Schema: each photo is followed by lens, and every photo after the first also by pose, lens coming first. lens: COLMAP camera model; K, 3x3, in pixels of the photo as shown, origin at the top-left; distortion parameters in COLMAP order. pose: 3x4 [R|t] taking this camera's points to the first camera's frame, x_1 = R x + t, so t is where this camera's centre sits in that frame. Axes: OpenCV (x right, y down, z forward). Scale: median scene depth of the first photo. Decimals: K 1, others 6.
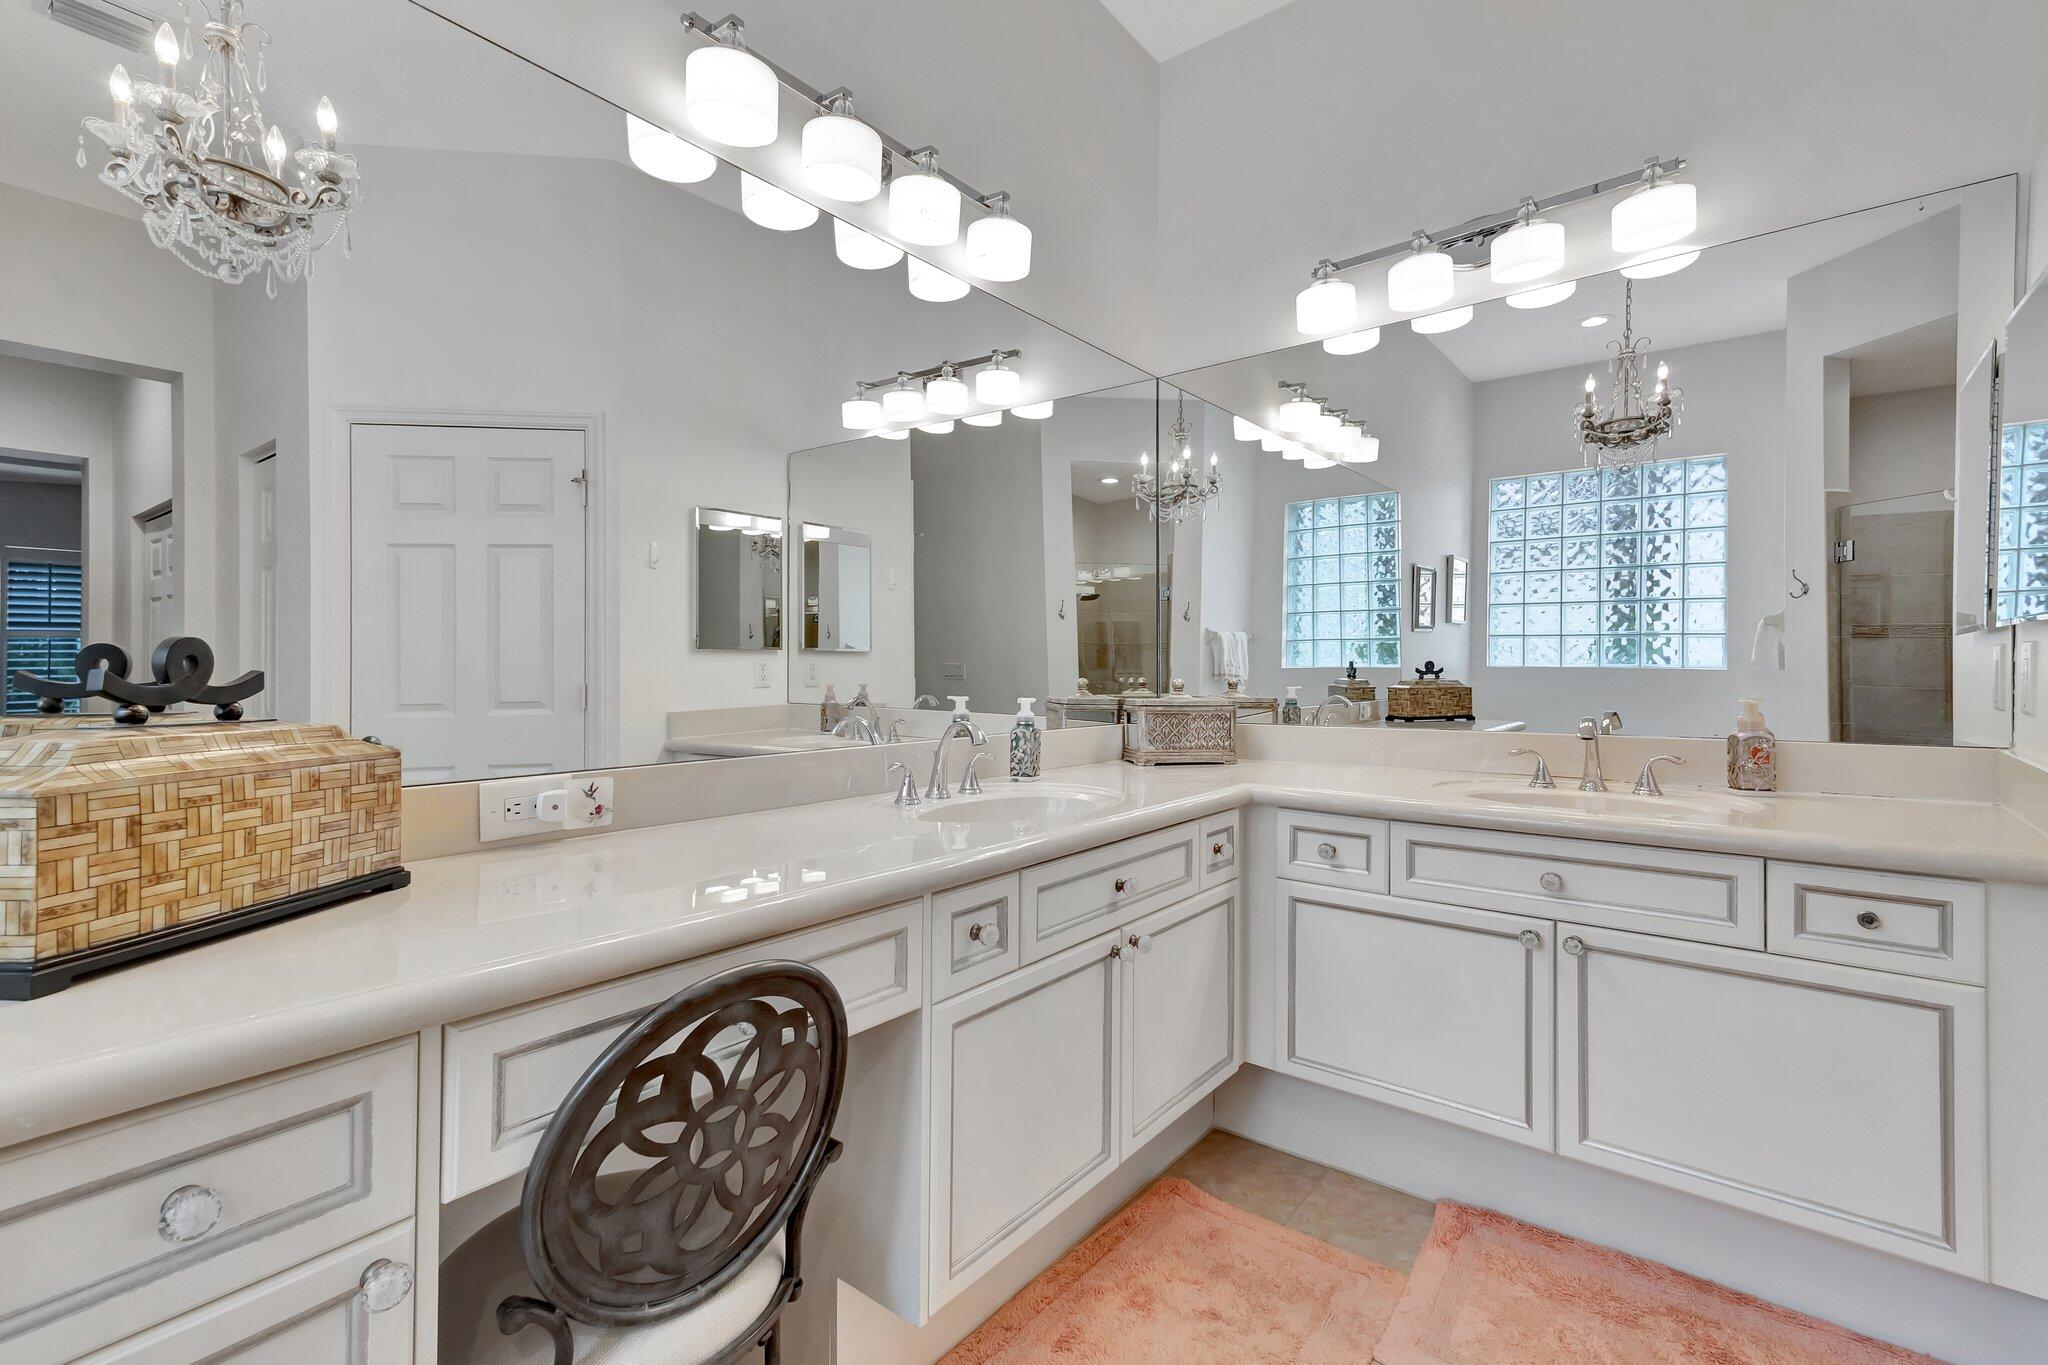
lens RADIAL K [[918.7, 0, 1020.2], [0, 918.7, 674.4], [0, 0, 1]] dist [0.027728, -0.000345]
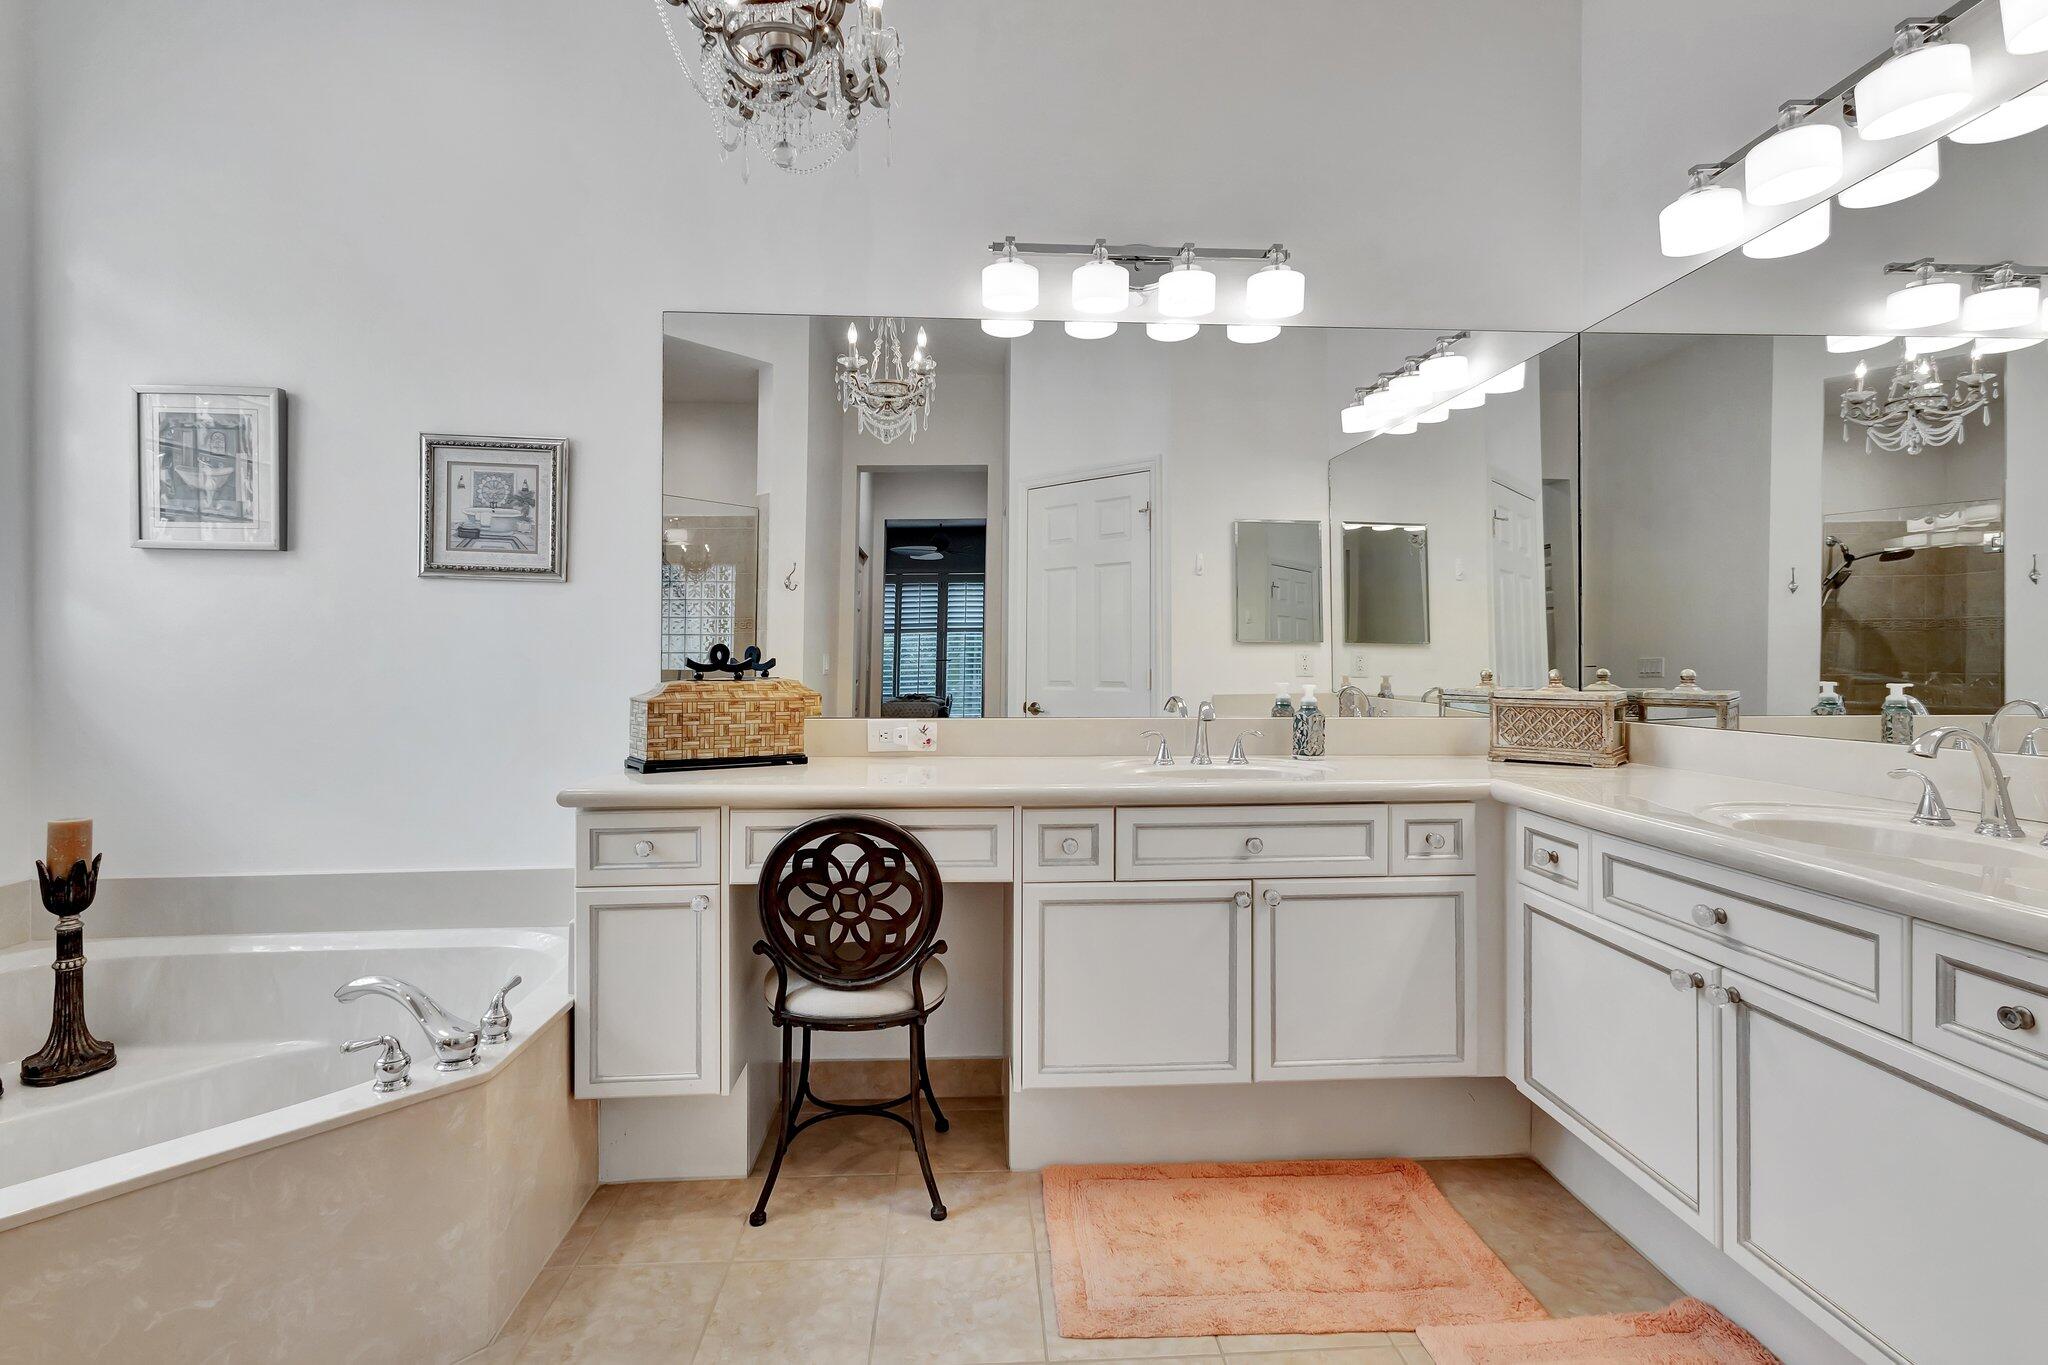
lens RADIAL K [[945.4, 0, 1019.6], [0, 945.4, 661.5], [0, 0, 1]] dist [0.003099, -0.000551]
pose [[0.662049, 0.001847, -0.749458, 1.381961], [-0.006405, 0.999974, -0.003194, 0.007428], [0.749433, 0.006914, 0.662044, -0.024693]]
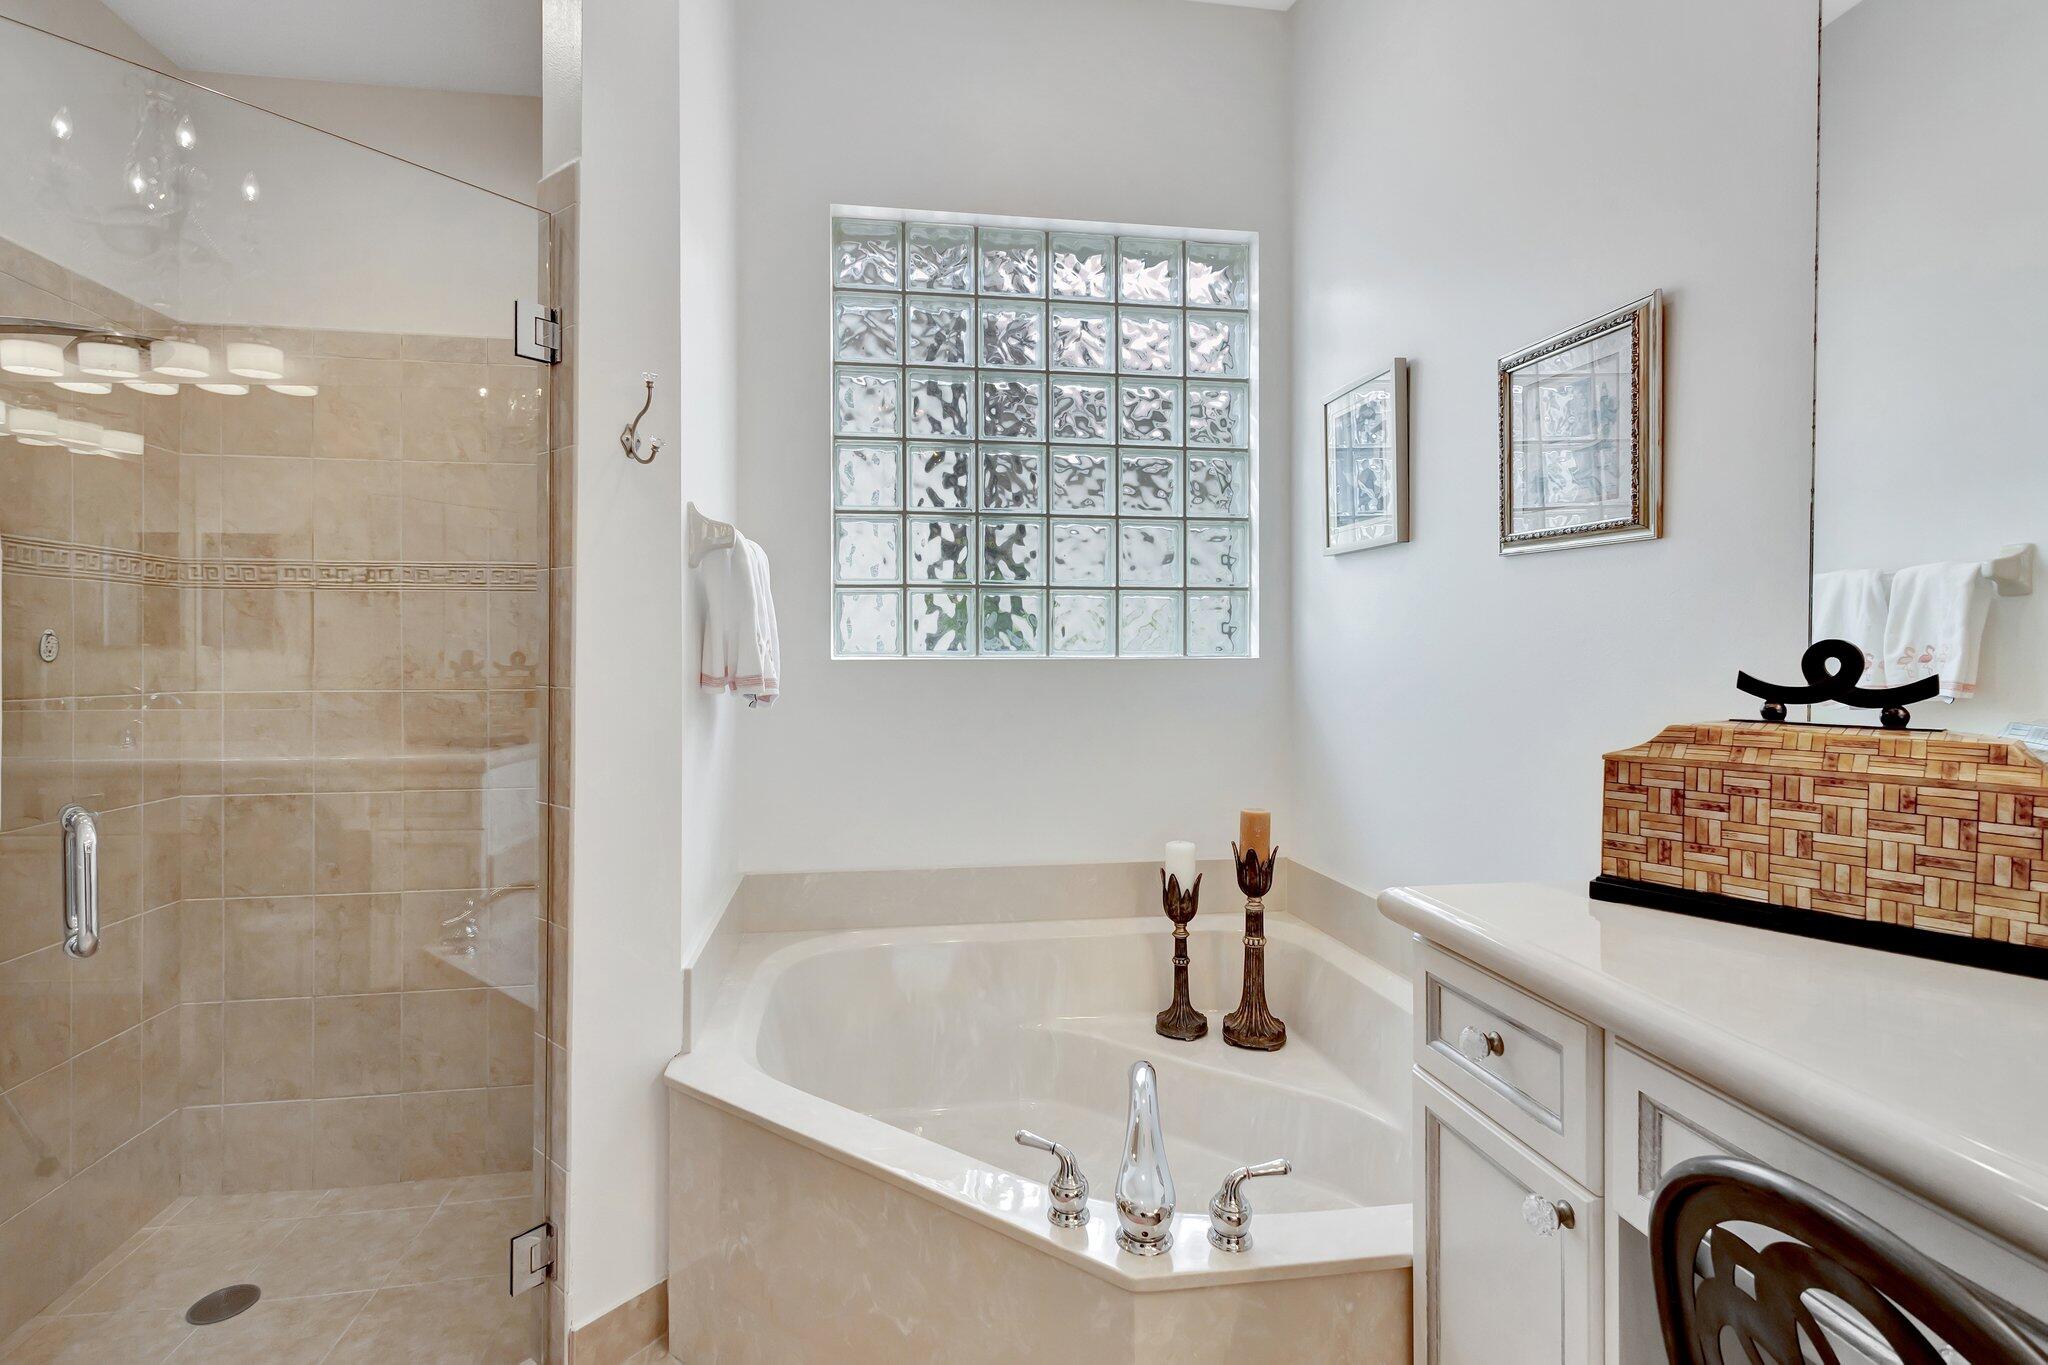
lens RADIAL K [[964.7, 0, 1013.5], [0, 964.7, 661.7], [0, 0, 1]] dist [0.004434, 0.000412]
pose [[-0.681060, -0.002327, -0.732224, 0.476632], [-0.013663, 0.999861, 0.009531, -0.013359], [0.732100, 0.016496, -0.680998, 1.026643]]
